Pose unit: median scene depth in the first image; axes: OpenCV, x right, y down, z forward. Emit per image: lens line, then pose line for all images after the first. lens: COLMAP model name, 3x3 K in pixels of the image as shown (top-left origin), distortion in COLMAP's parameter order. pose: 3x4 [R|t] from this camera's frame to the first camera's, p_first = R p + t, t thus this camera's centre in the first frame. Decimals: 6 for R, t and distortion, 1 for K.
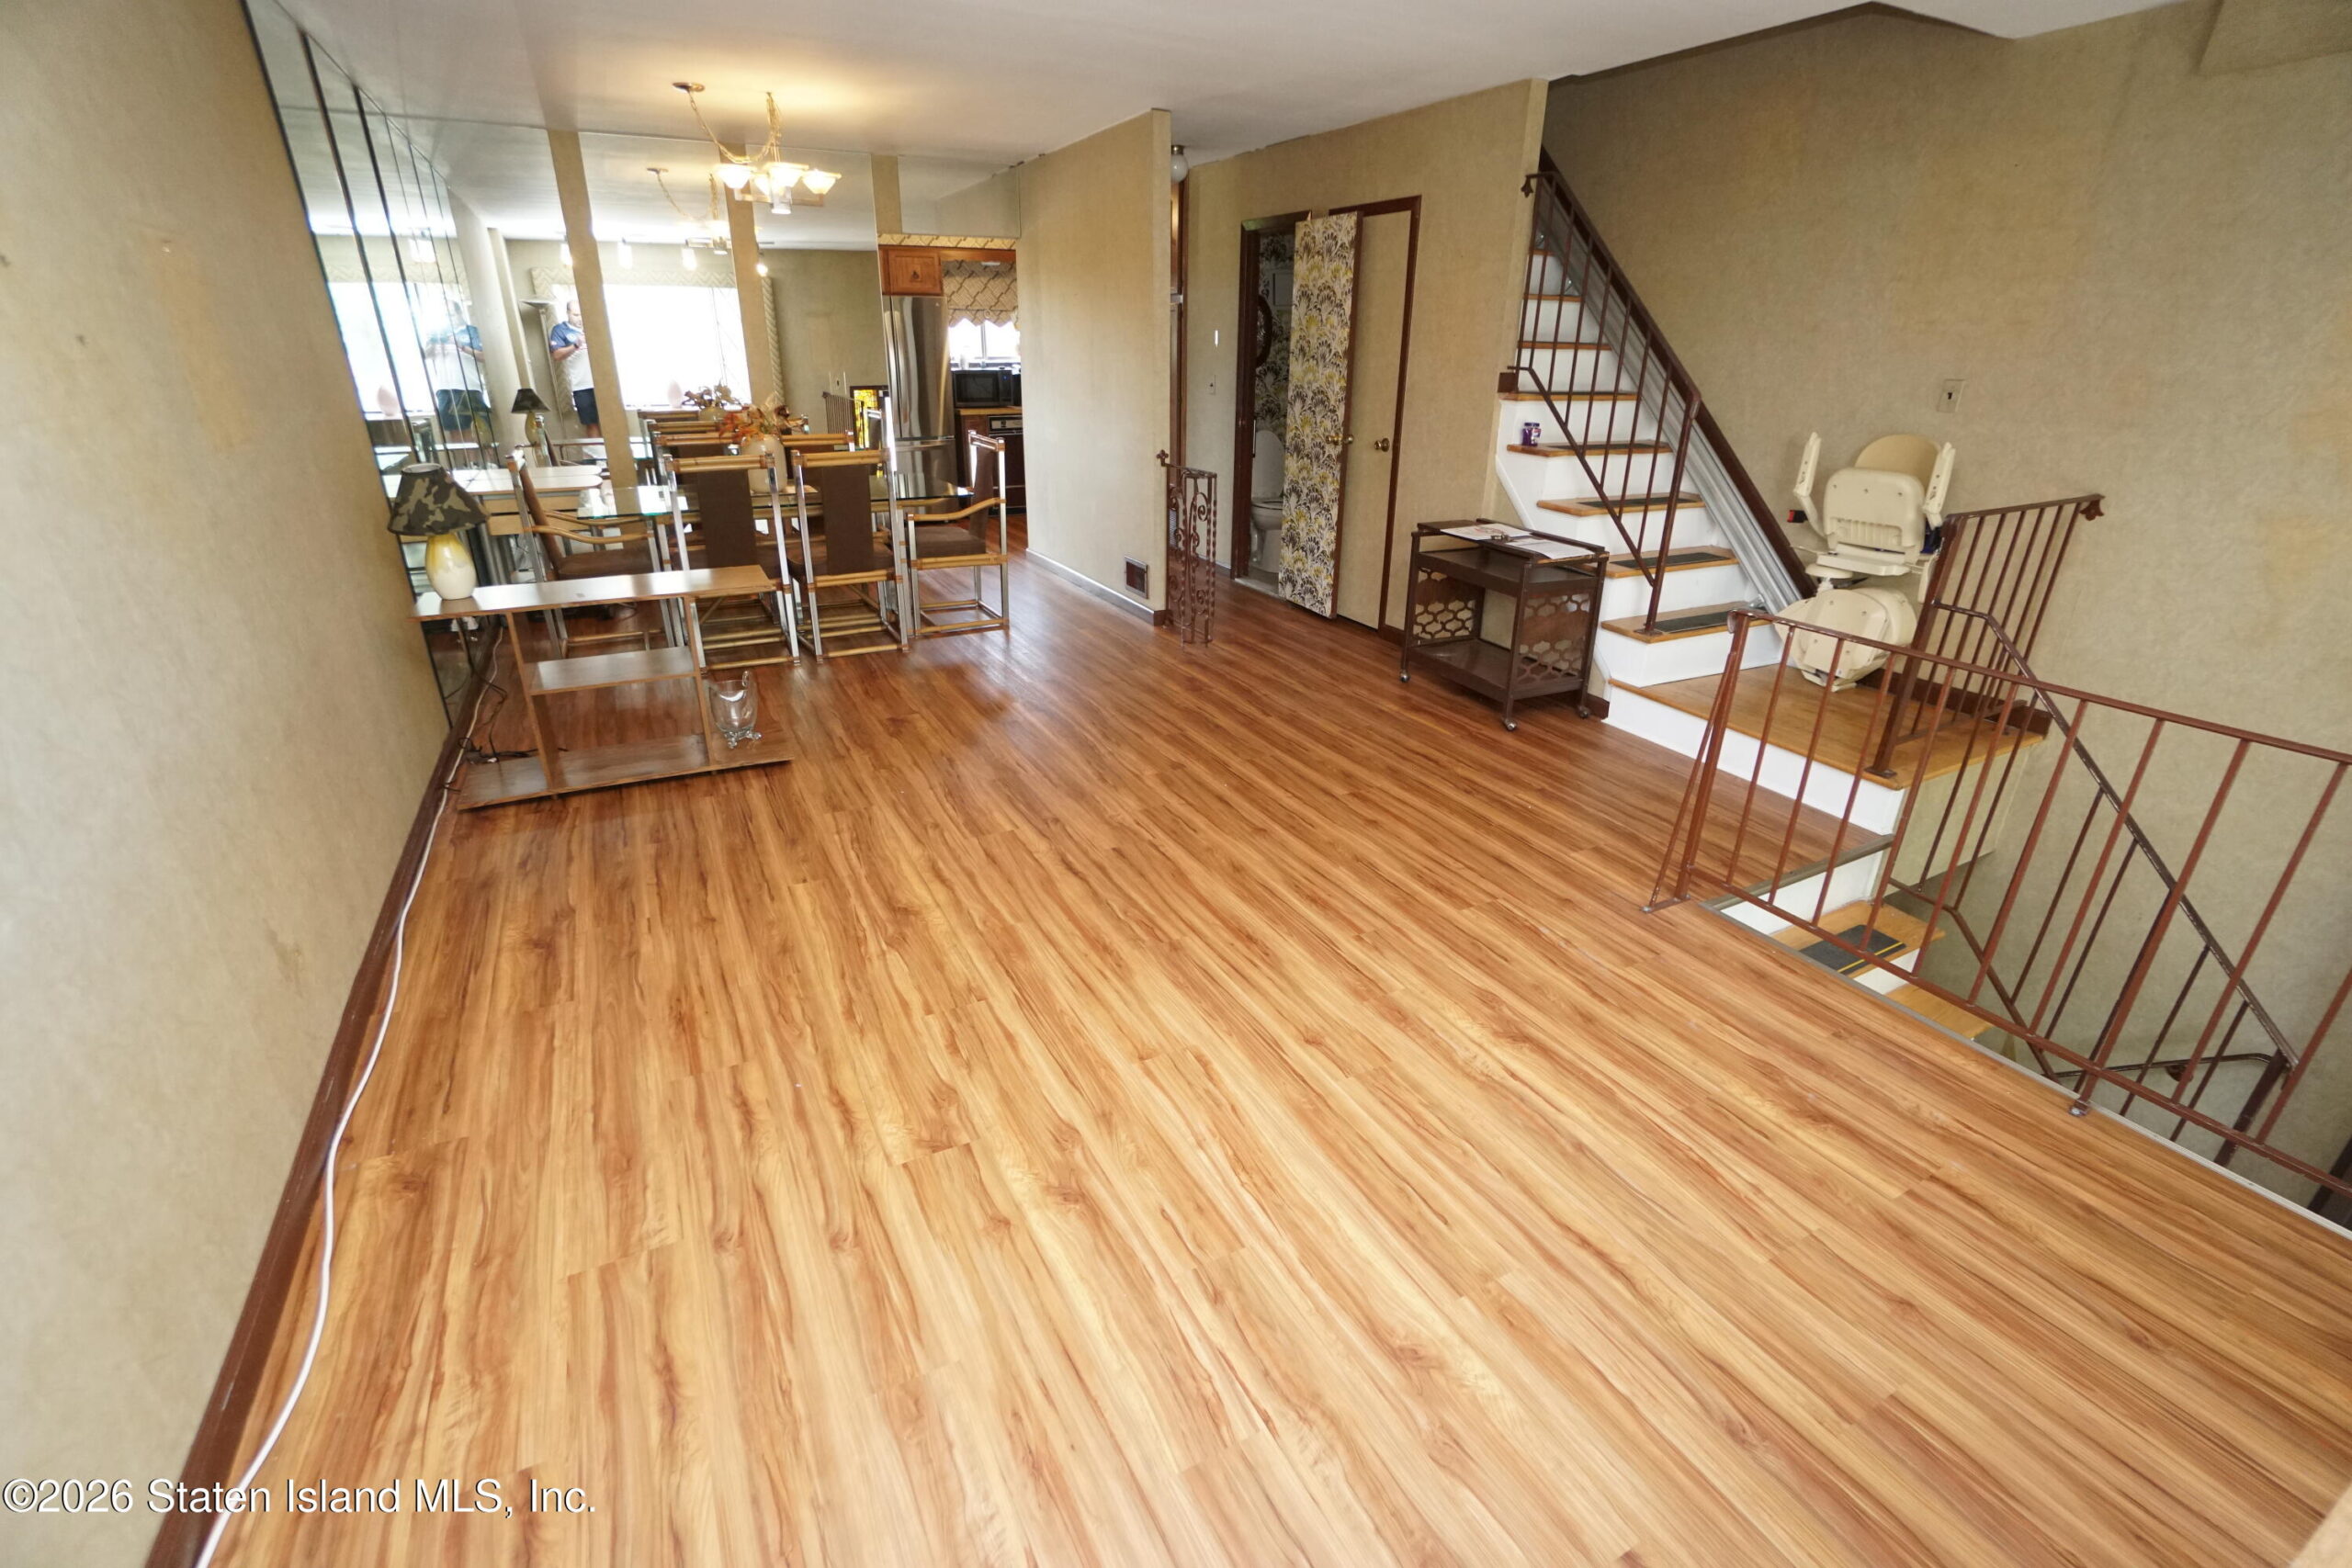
lens RADIAL K [[1030.5, 0, 1185.7], [0, 1030.5, 787.4], [0, 0, 1]] dist [-0.064738, 0.022189]
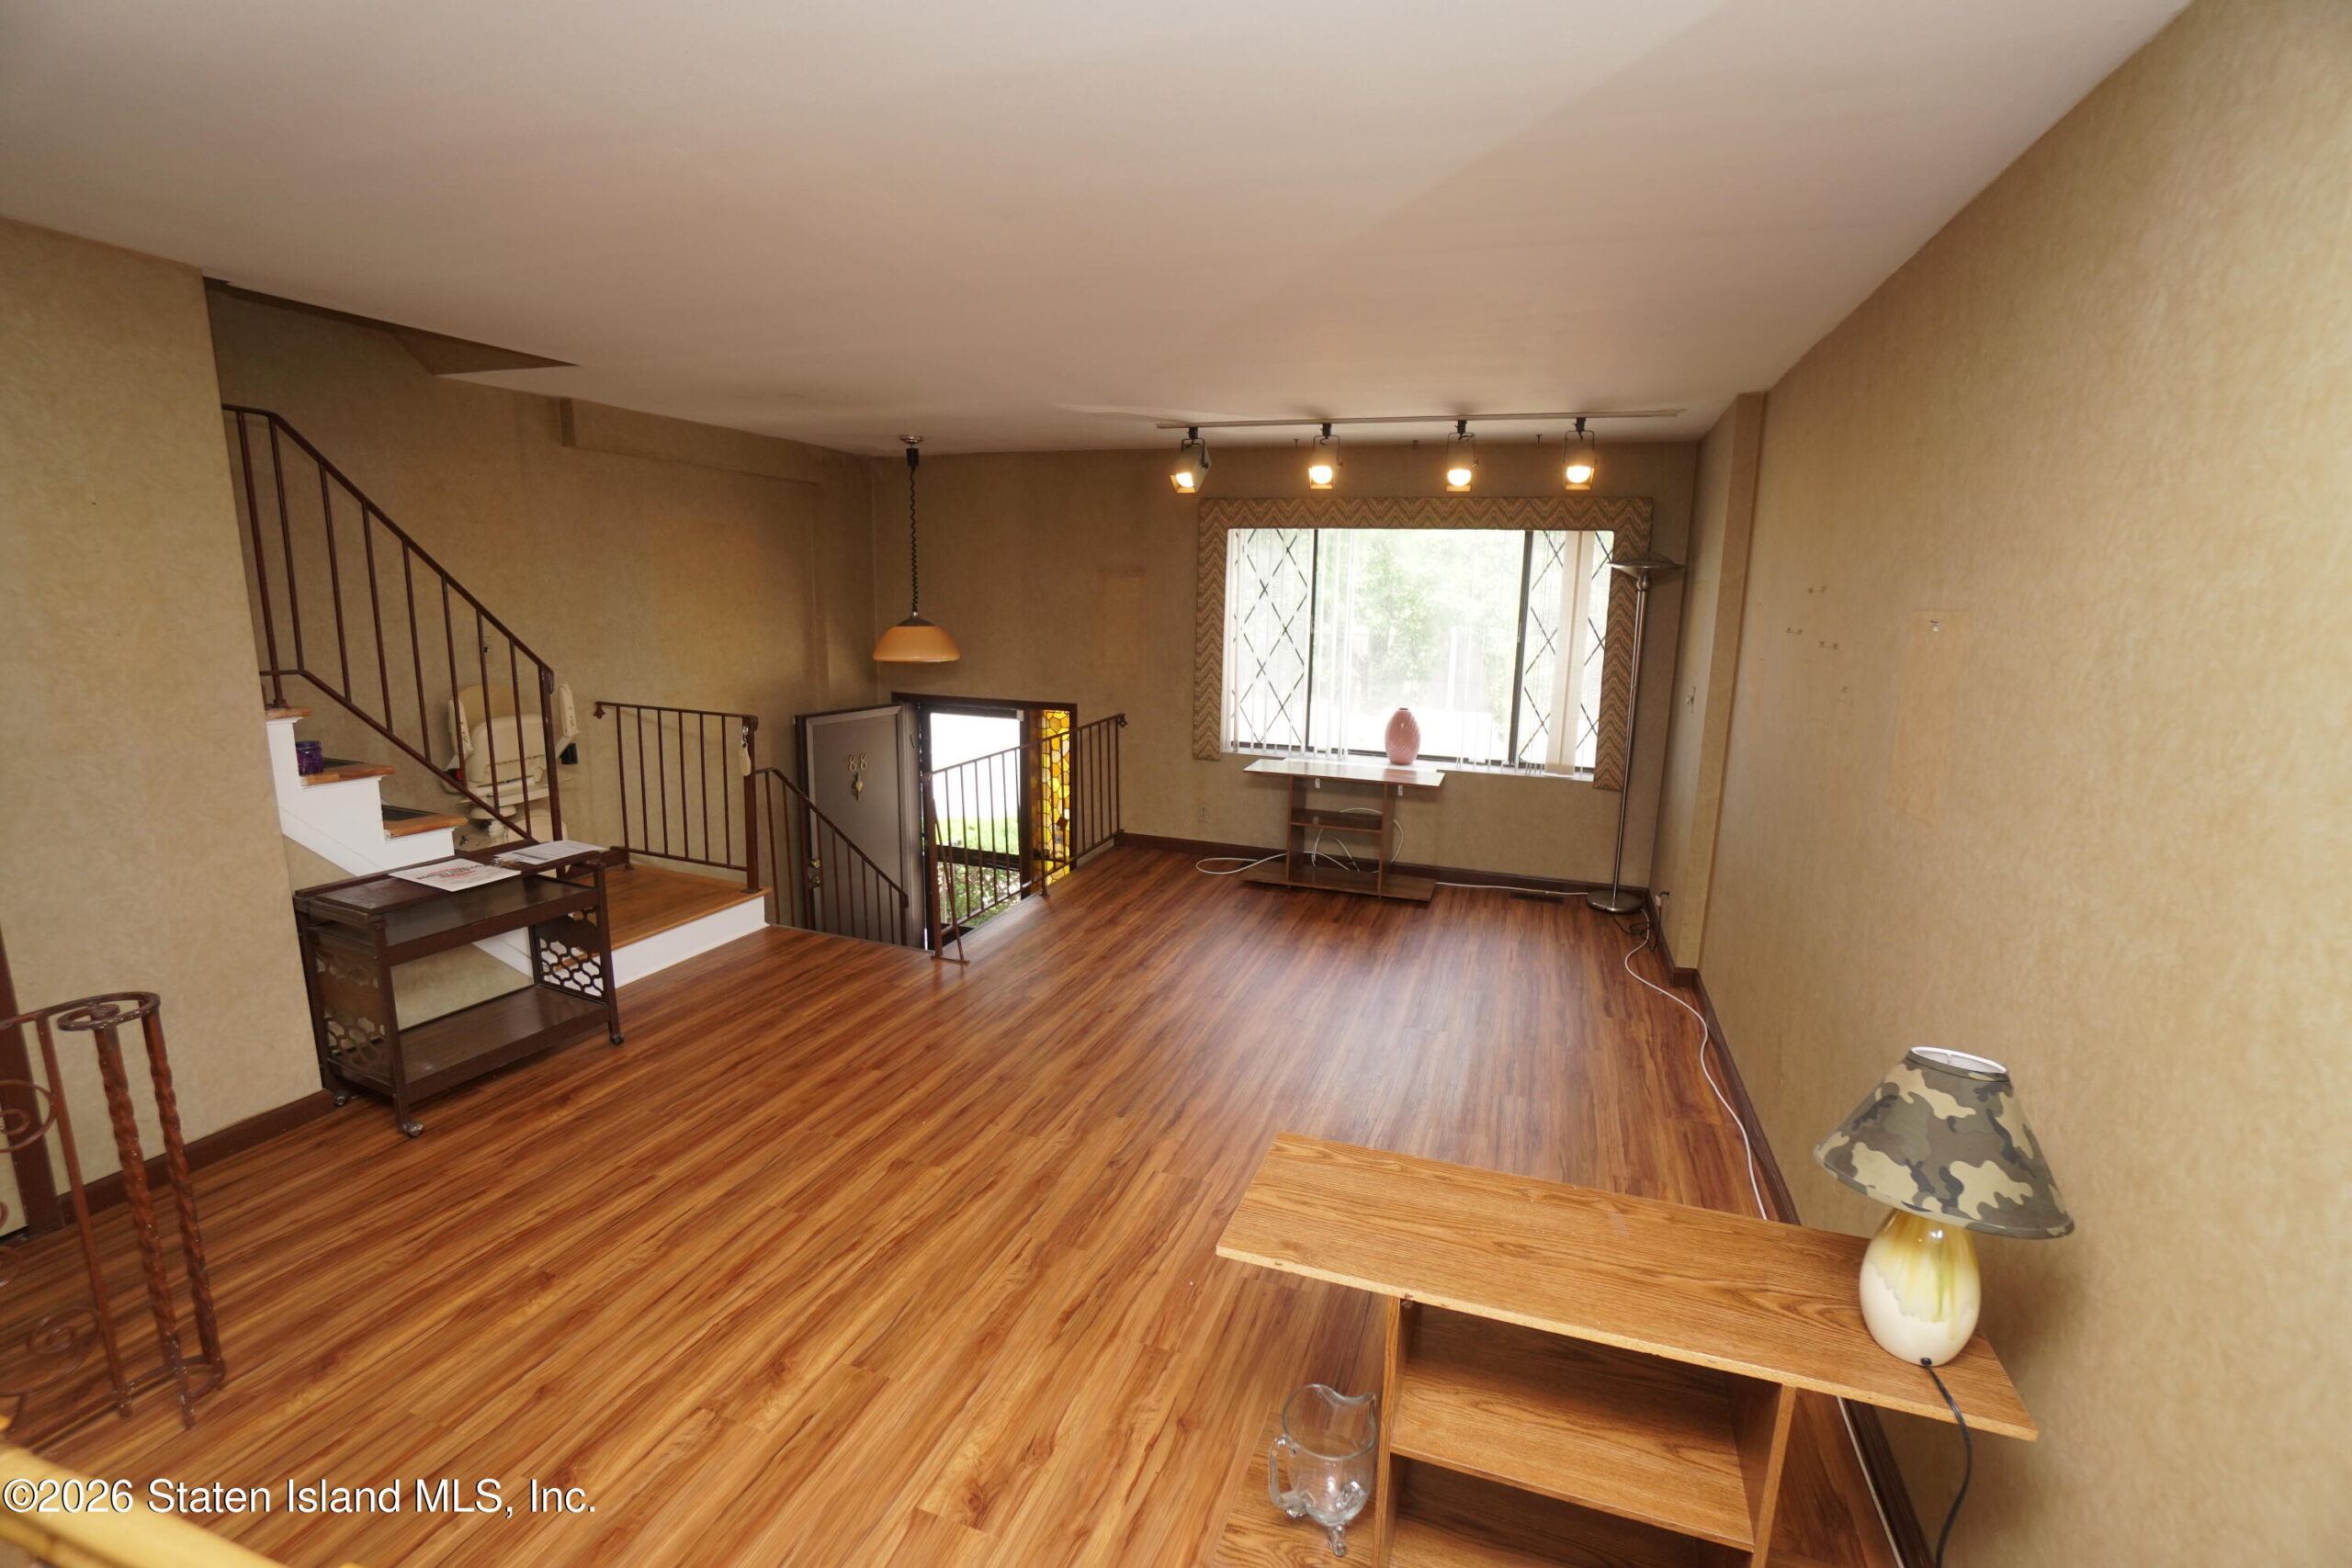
lens RADIAL K [[1030.5, 0, 1185.7], [0, 1030.5, 787.4], [0, 0, 1]] dist [-0.064738, 0.022189]
pose [[-0.680083, -0.165902, 0.714118, -0.775202], [0.263754, 0.853474, 0.449461, -0.652252], [-0.684048, 0.494022, -0.536676, 1.312528]]
